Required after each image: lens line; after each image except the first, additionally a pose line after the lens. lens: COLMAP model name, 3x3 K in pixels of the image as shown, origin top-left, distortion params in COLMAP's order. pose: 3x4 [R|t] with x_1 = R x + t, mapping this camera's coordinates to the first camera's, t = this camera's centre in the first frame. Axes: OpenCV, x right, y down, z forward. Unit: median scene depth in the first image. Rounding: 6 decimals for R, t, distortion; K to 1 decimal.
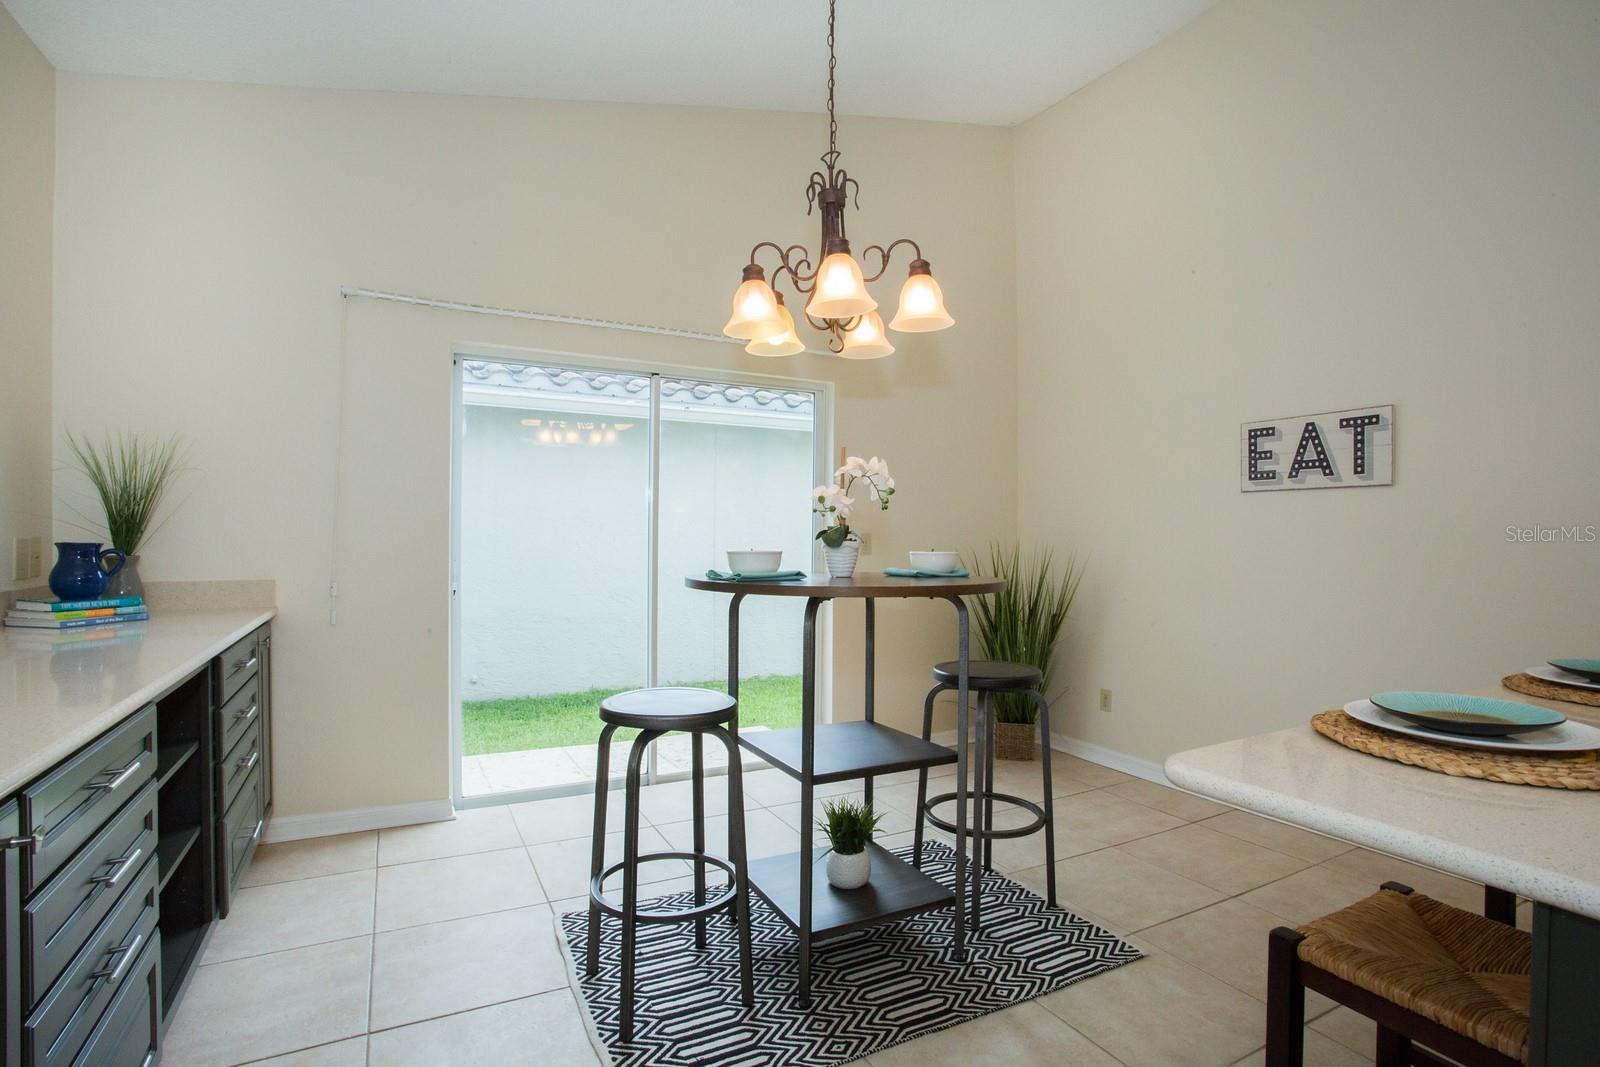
lens RADIAL K [[761.1, 0, 800.7], [0, 761.1, 528.1], [0, 0, 1]] dist [-0.030684, 0.010668]
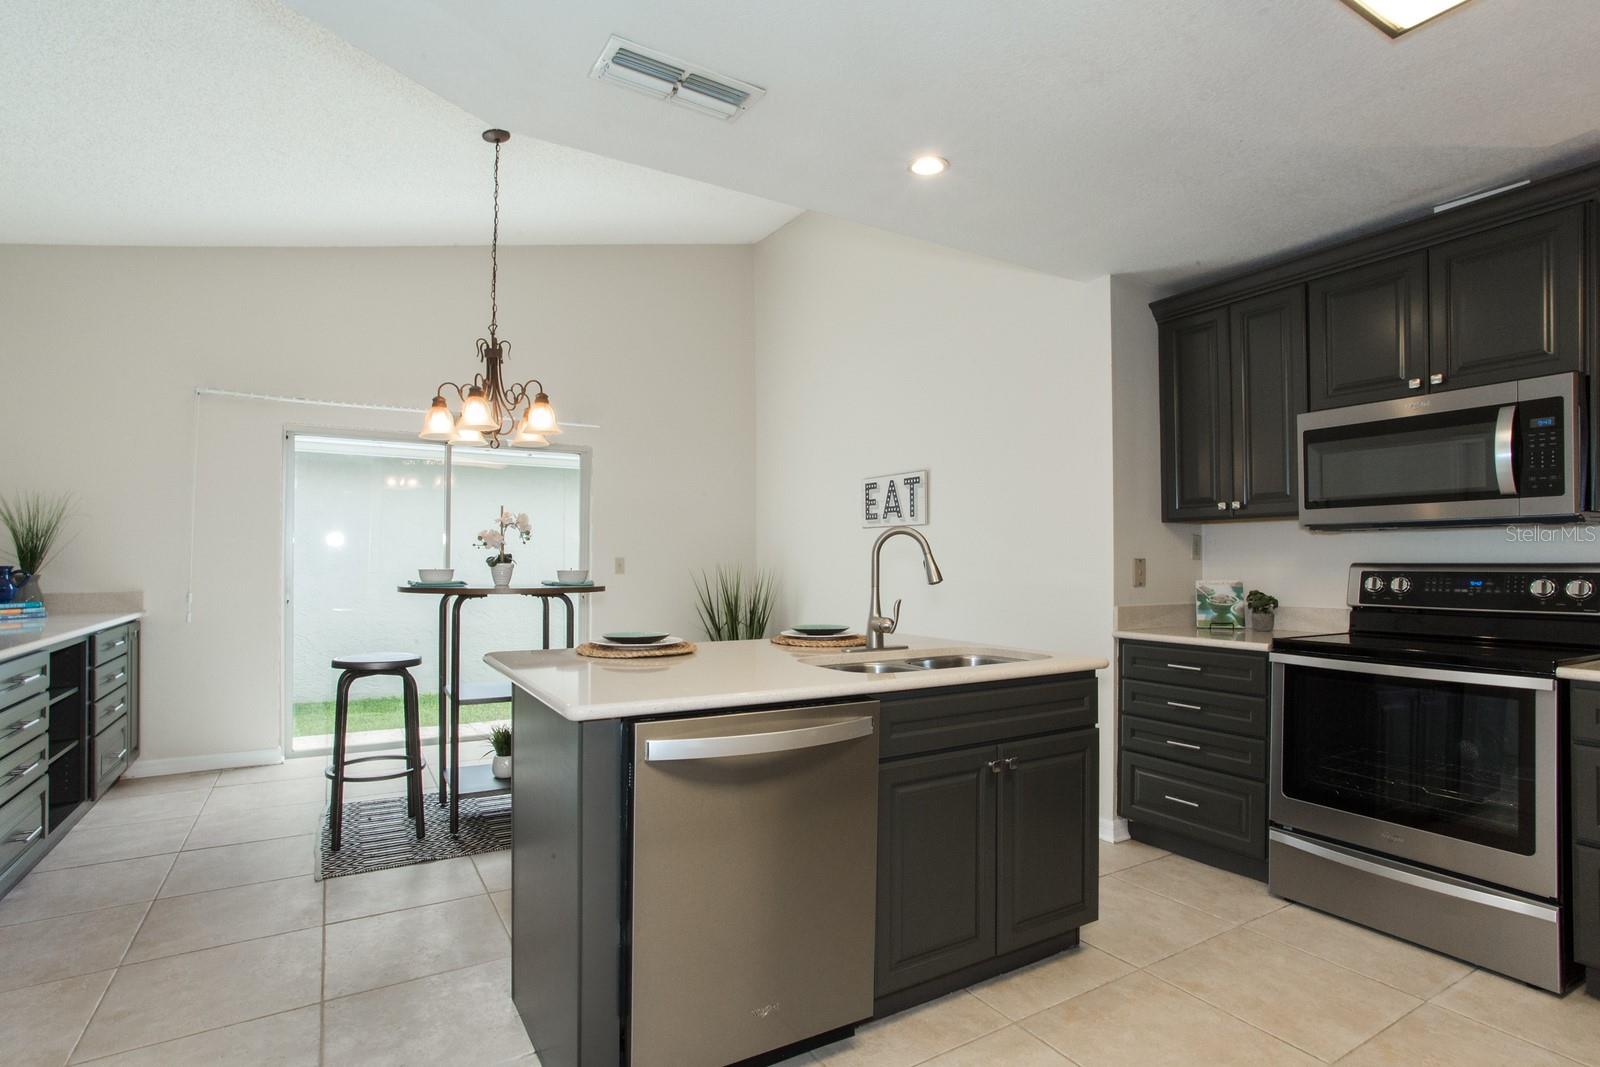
lens RADIAL K [[761.1, 0, 814.9], [0, 761.1, 541.6], [0, 0, 1]] dist [-0.030684, 0.010668]
pose [[0.996552, -0.001495, 0.082951, 0.556448], [0.002301, 0.999951, -0.009615, -0.010860], [-0.082933, 0.009773, 0.996507, -0.637212]]
